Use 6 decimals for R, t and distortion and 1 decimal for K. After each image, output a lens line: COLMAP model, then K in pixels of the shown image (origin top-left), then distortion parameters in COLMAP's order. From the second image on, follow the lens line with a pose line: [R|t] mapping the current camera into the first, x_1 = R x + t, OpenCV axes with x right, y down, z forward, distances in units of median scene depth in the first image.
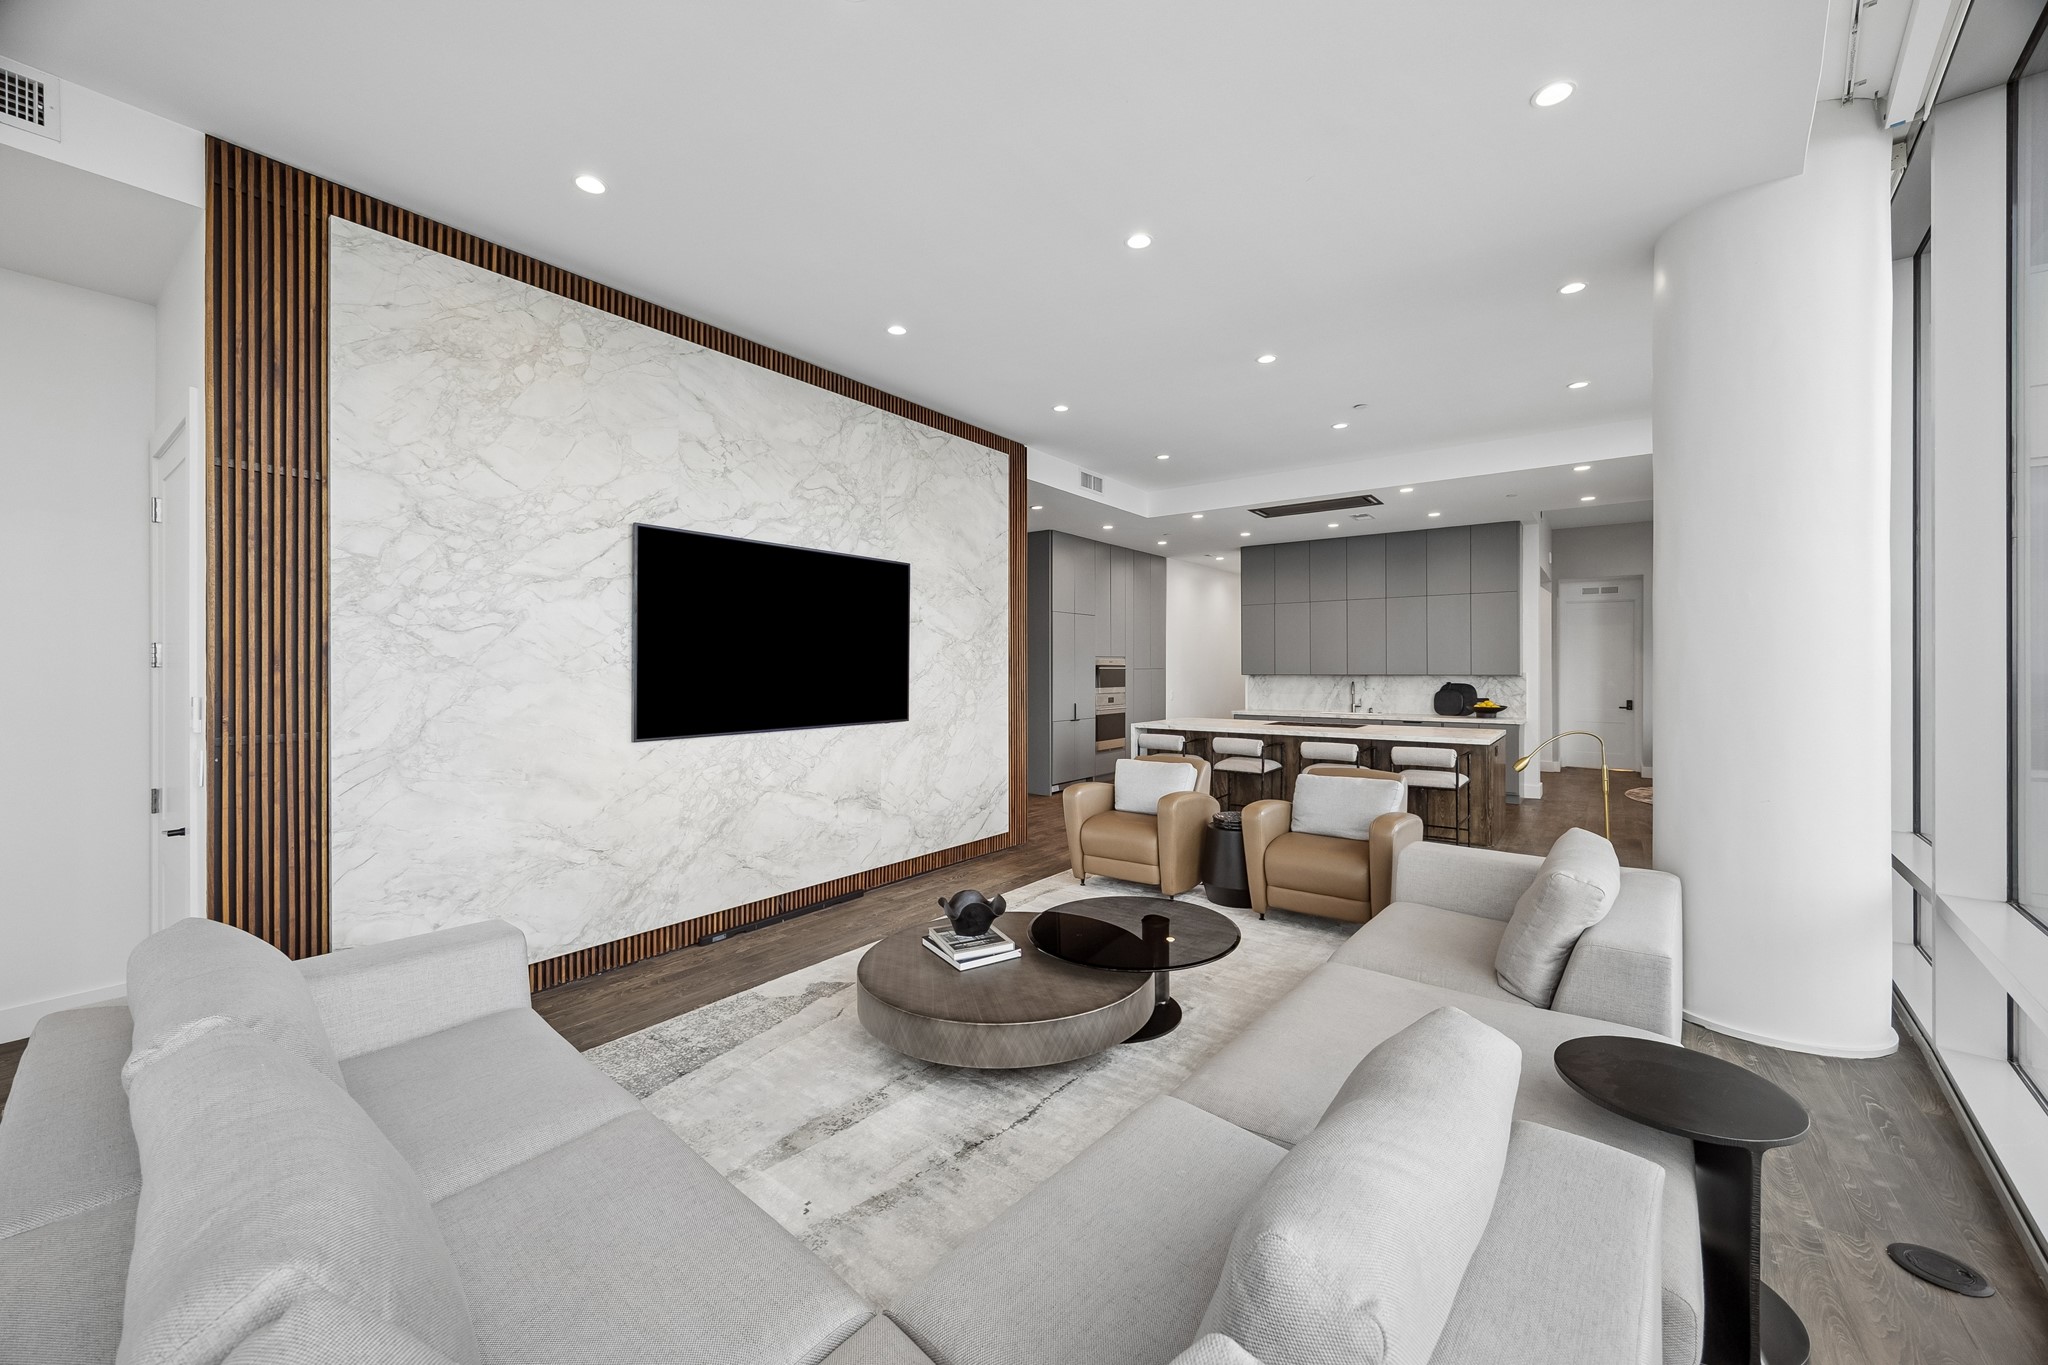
lens RADIAL K [[791.1, 0, 1021.4], [0, 791.1, 670.0], [0, 0, 1]] dist [0.001873, 0.000278]
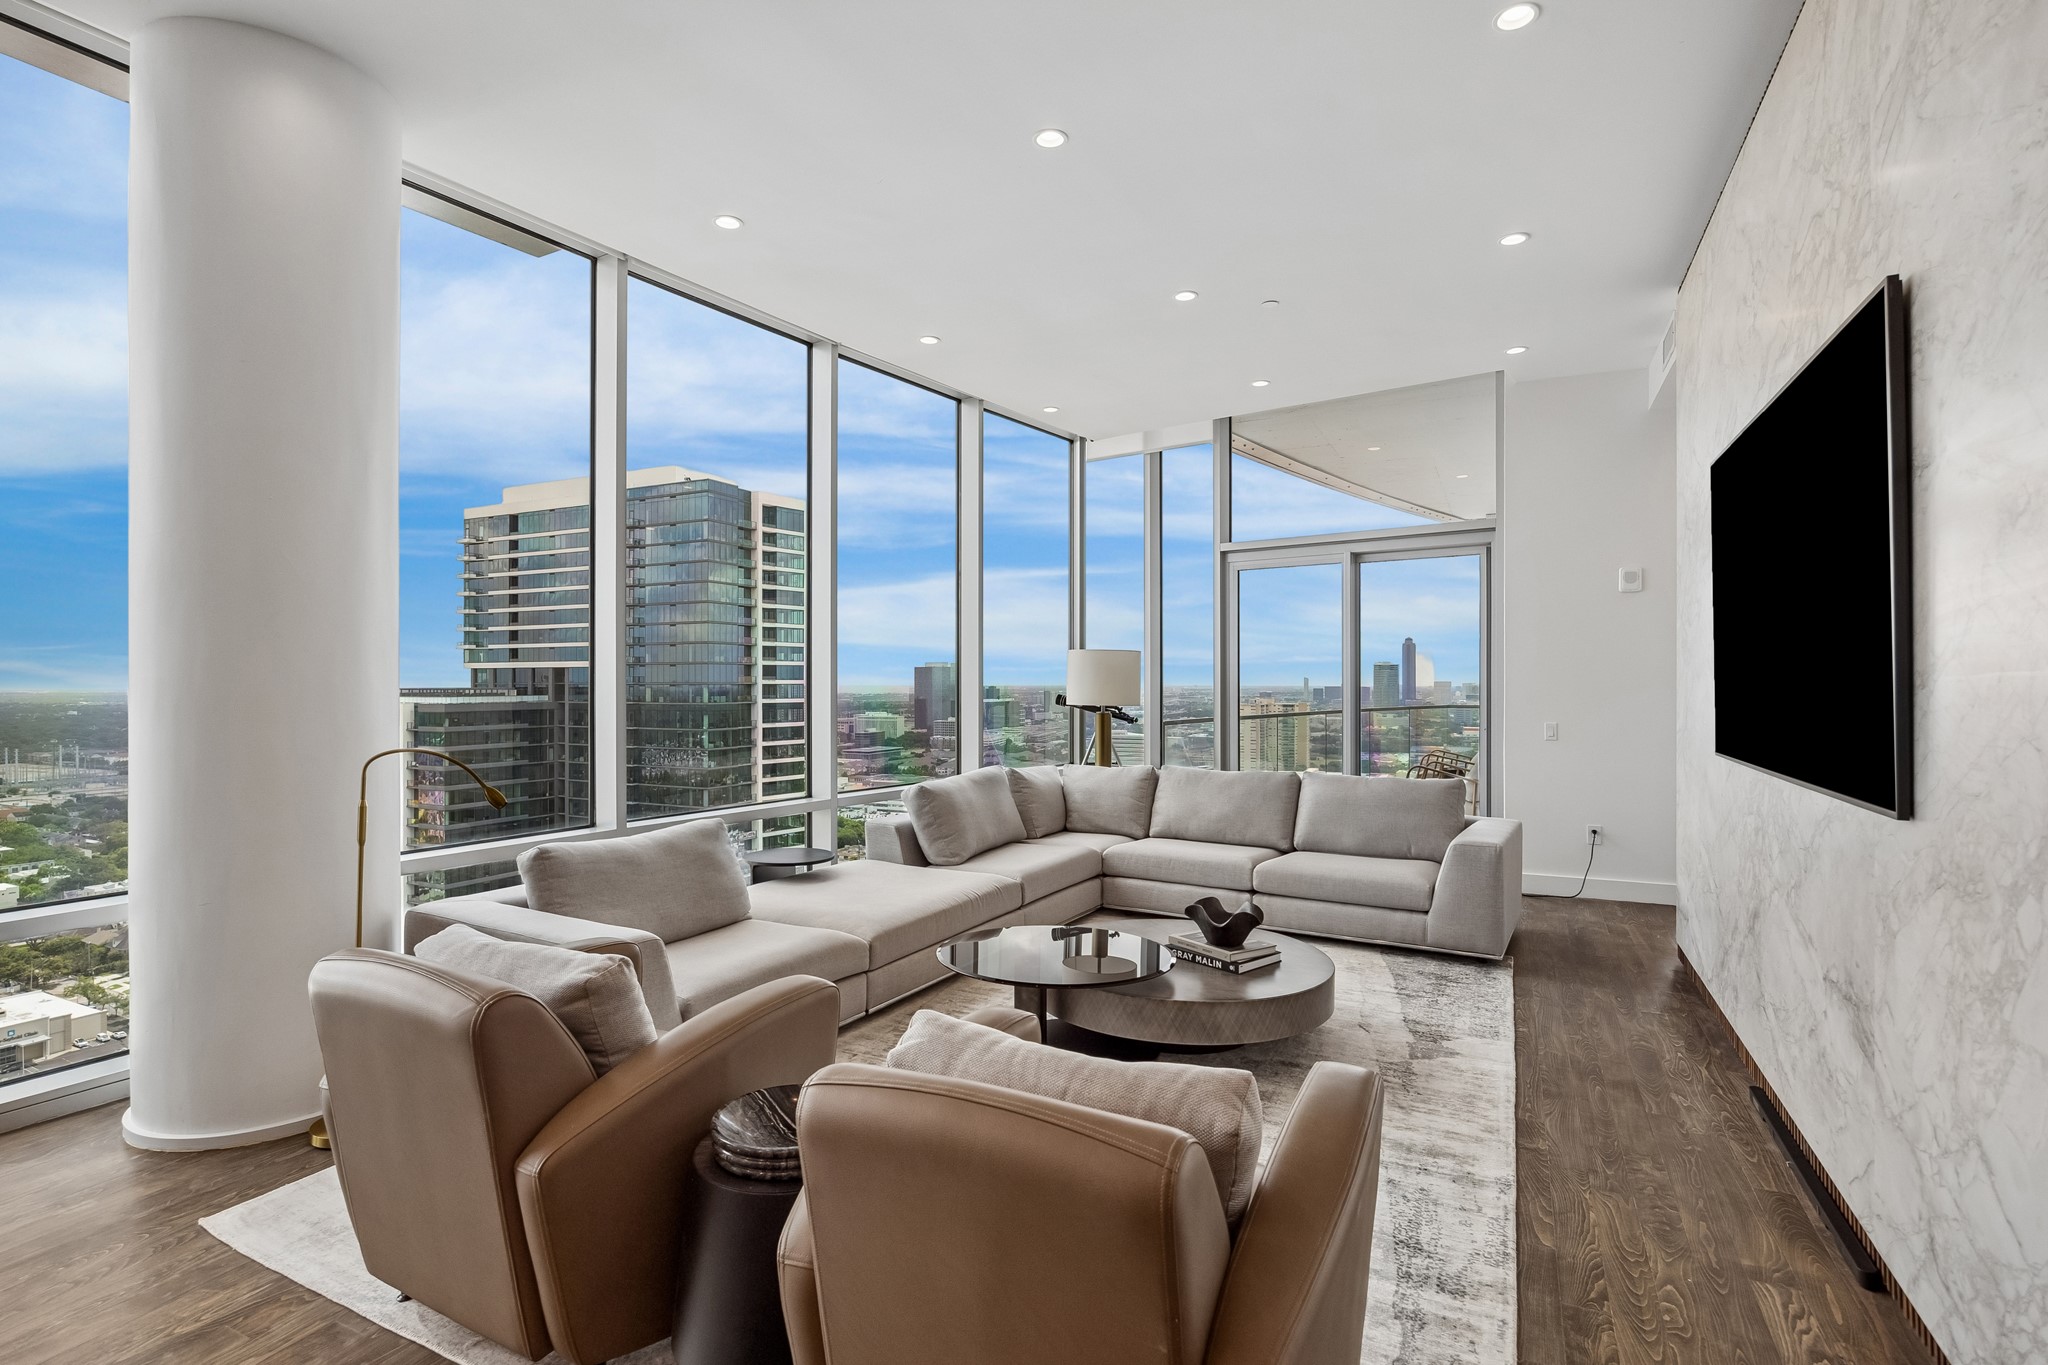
lens RADIAL K [[992.7, 0, 1024.0], [0, 992.7, 682.5], [0, 0, 1]] dist [0.021920, -0.000200]
pose [[-0.982669, 0.002571, -0.185353, 0.231466], [0.001805, 0.999989, 0.004301, 0.012906], [0.185362, 0.003892, -0.982663, 1.266793]]
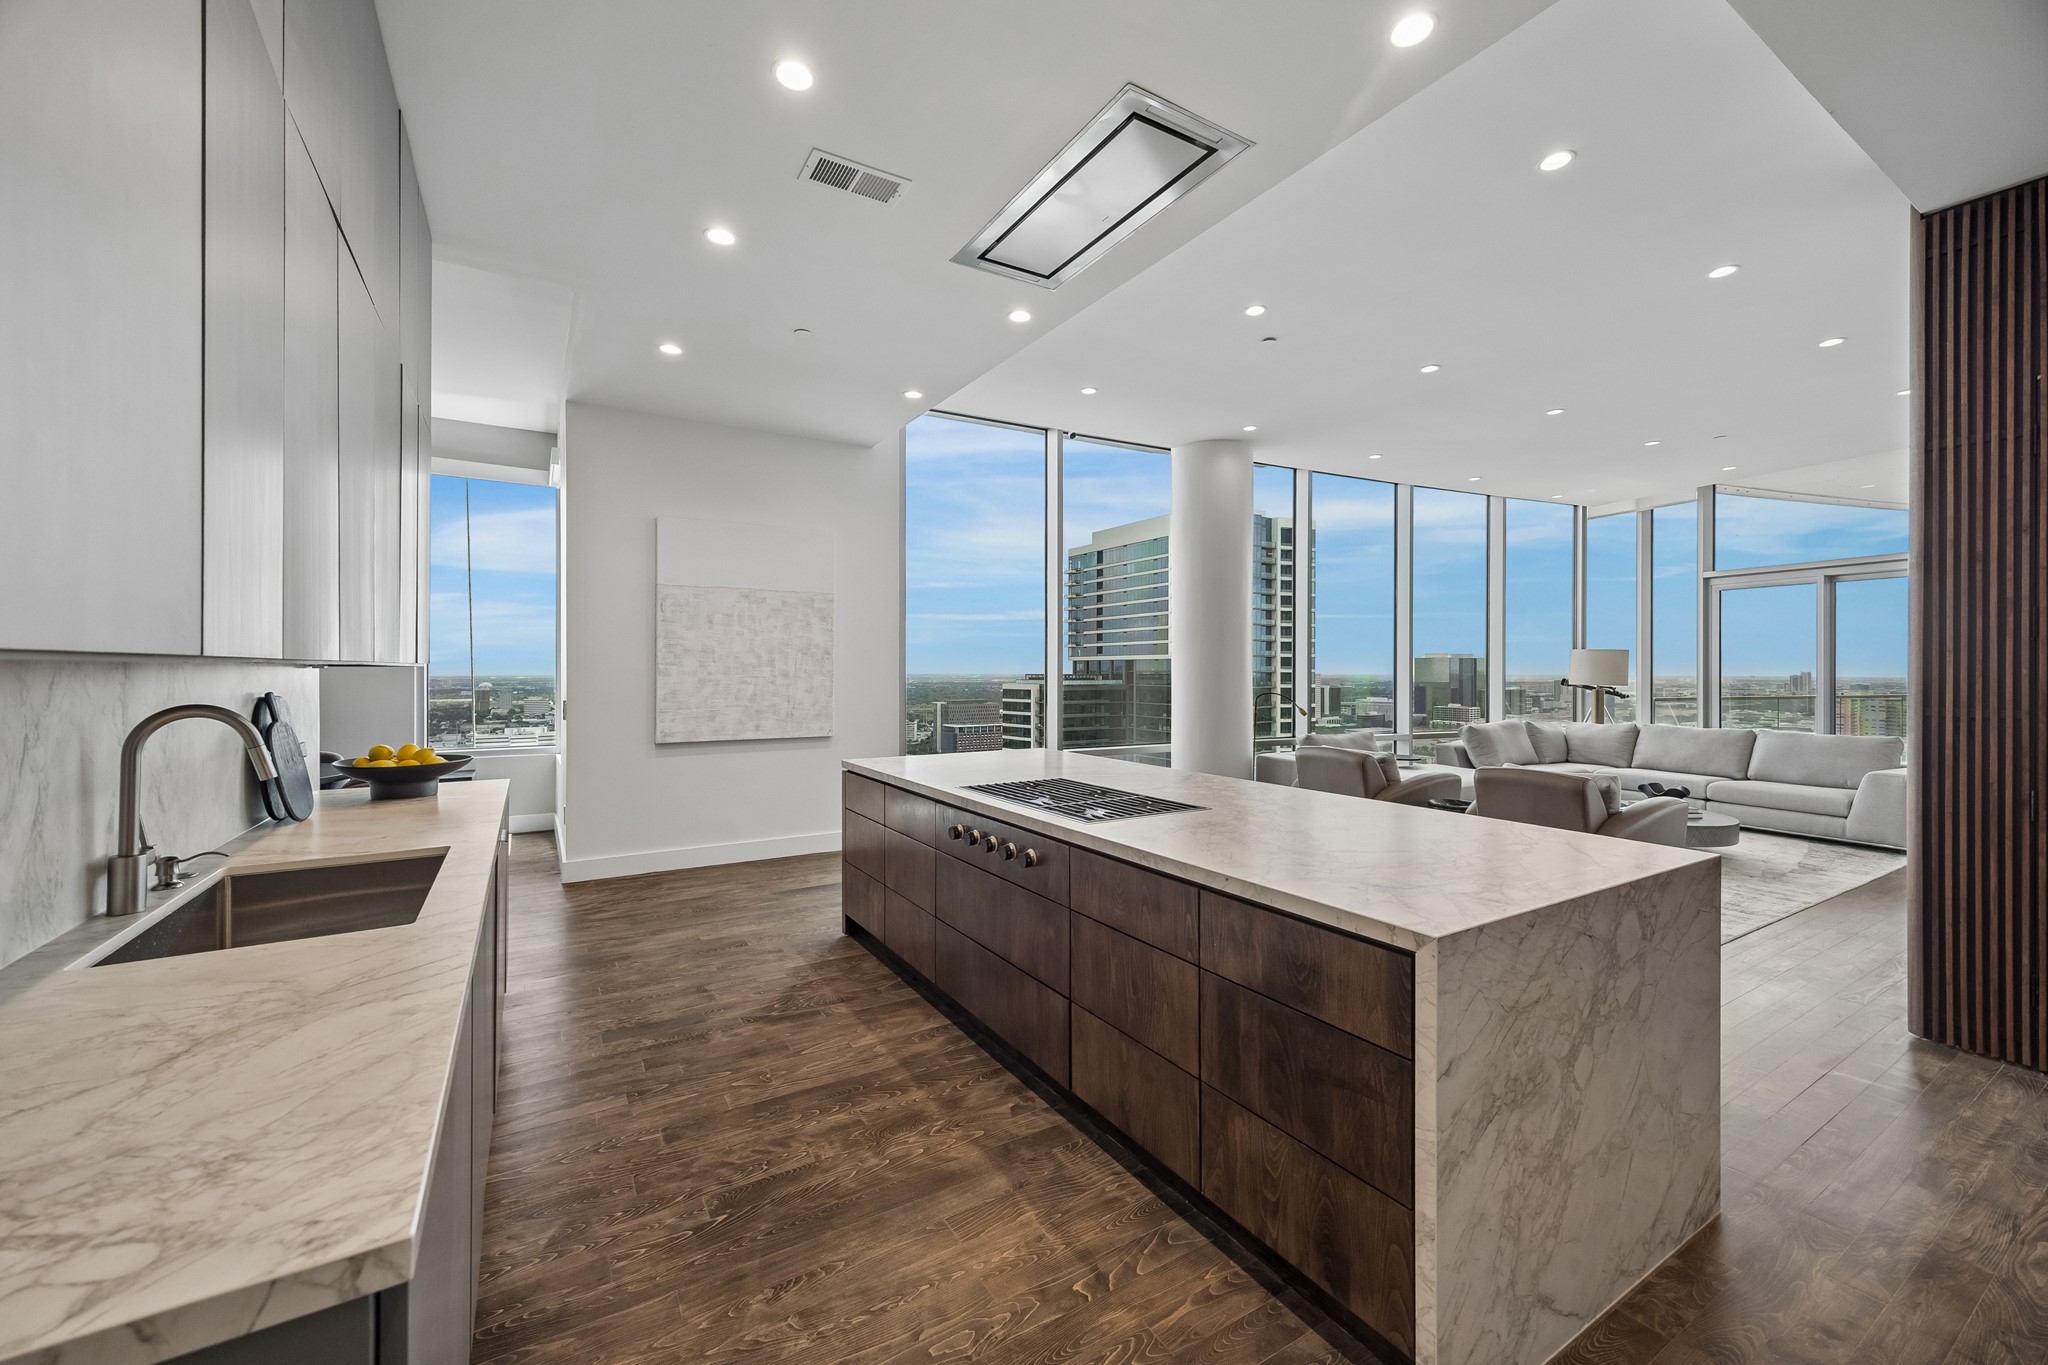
lens RADIAL K [[791.1, 0, 1021.4], [0, 791.1, 670.0], [0, 0, 1]] dist [0.001873, 0.000278]
pose [[-0.926500, -0.000472, 0.376295, 0.363219], [0.000463, 0.999997, 0.002393, 0.013406], [-0.376295, 0.002392, -0.926497, 1.914400]]
